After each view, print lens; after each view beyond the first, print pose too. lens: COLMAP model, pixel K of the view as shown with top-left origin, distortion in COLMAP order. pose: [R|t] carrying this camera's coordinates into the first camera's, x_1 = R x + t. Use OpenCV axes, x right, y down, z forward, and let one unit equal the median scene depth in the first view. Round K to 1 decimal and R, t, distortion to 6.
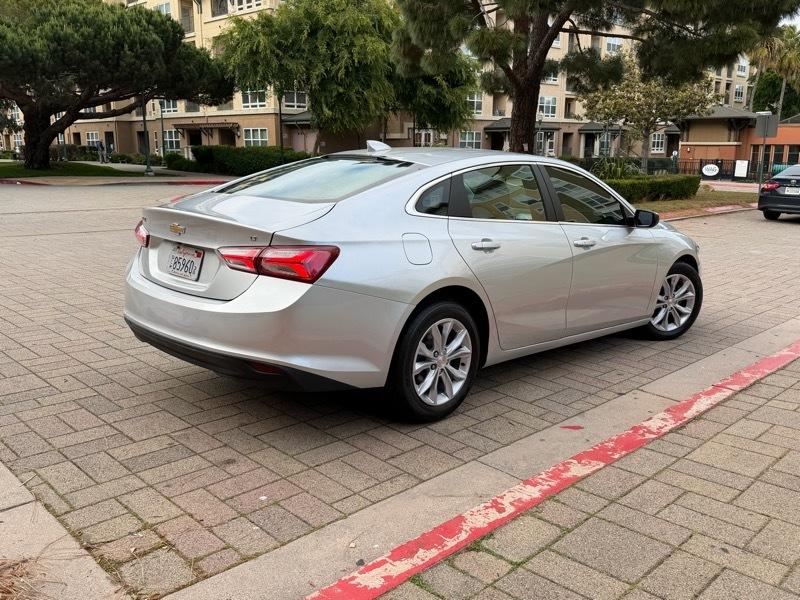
lens RADIAL K [[692.9, 0, 394.6], [0, 692.9, 293.6], [0, 0, 1]] dist [0.095624, -0.161382]
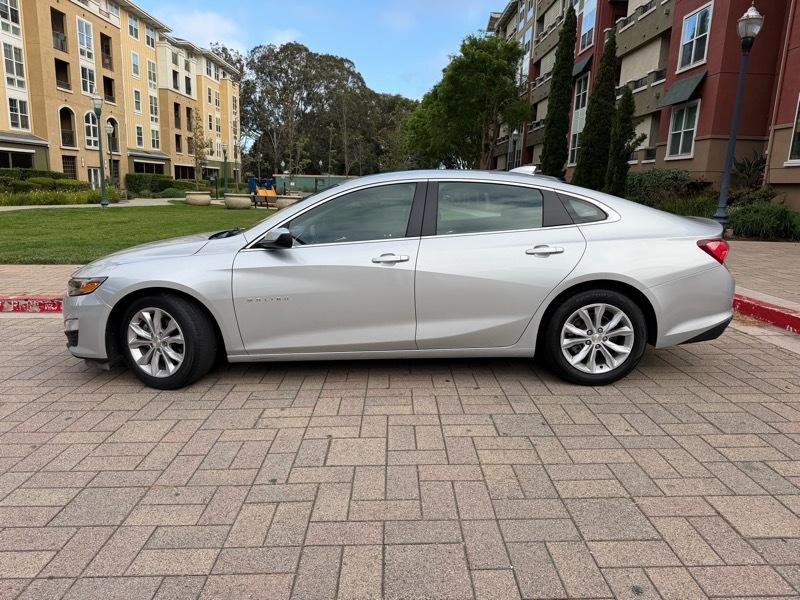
lens RADIAL K [[559.3, 0, 402.6], [0, 559.3, 305.9], [0, 0, 1]] dist [0.036683, -0.037159]
pose [[-0.713171, -0.172883, 0.679337, -0.590466], [0.110931, 0.929065, 0.352892, -0.362896], [-0.692157, 0.327032, -0.643404, 1.867079]]
